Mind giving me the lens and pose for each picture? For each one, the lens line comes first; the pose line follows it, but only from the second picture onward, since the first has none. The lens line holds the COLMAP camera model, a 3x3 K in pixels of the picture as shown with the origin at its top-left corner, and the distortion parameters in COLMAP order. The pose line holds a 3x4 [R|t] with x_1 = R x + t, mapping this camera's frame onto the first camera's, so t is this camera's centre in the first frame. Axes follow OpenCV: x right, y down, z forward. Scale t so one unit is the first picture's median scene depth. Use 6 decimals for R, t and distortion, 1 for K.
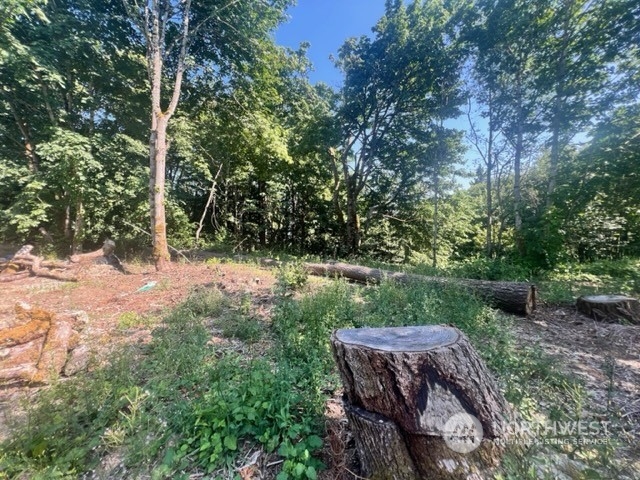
lens RADIAL K [[256.8, 0, 316.9], [0, 256.8, 241.1], [0, 0, 1]] dist [-0.001447, 0.000189]
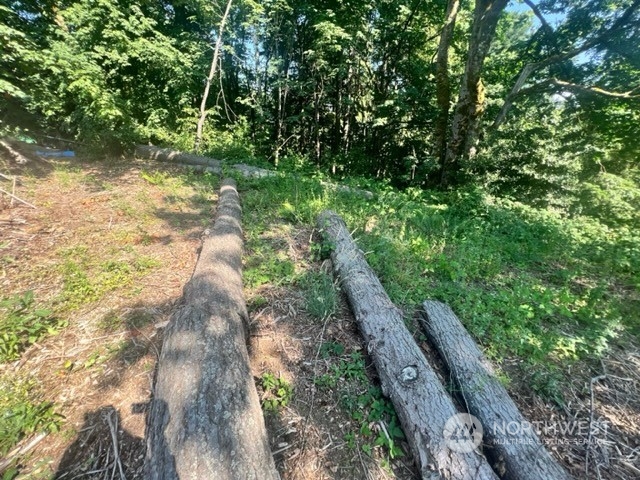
lens RADIAL K [[256.8, 0, 318.2], [0, 256.8, 239.9], [0, 0, 1]] dist [-0.001447, 0.000189]
pose [[0.915419, 0.177415, -0.361293, 0.149876], [-0.027233, 0.922859, 0.384174, -0.023675], [0.401581, -0.341841, 0.849634, 0.605375]]
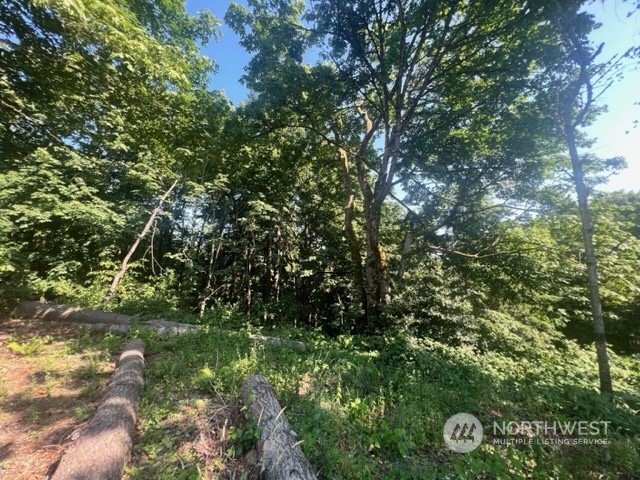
lens RADIAL K [[256.8, 0, 318.3], [0, 256.8, 239.7], [0, 0, 1]] dist [-0.001447, 0.000189]
pose [[0.987689, -0.013644, -0.155835, 0.152673], [-0.011498, 0.987162, -0.159306, -0.035843], [0.156008, 0.159137, 0.974852, 0.609171]]
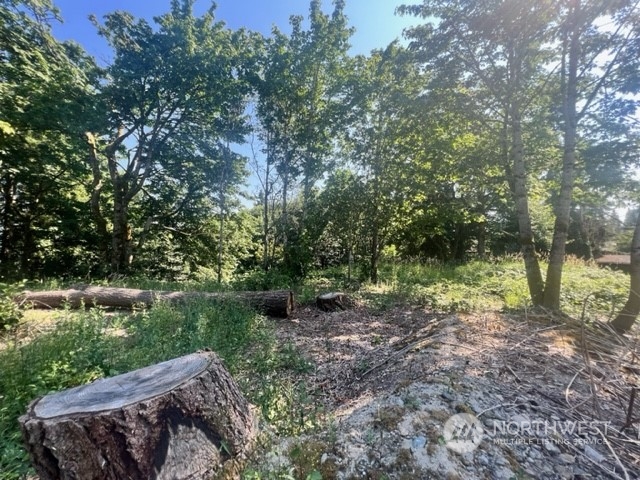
lens RADIAL K [[256.8, 0, 319.5], [0, 256.8, 240.7], [0, 0, 1]] dist [-0.001447, 0.000189]
pose [[0.704364, 0.033843, 0.709032, 0.012036], [0.006692, 0.998502, -0.054307, -0.002737], [-0.709807, 0.042996, 0.703082, -0.000173]]
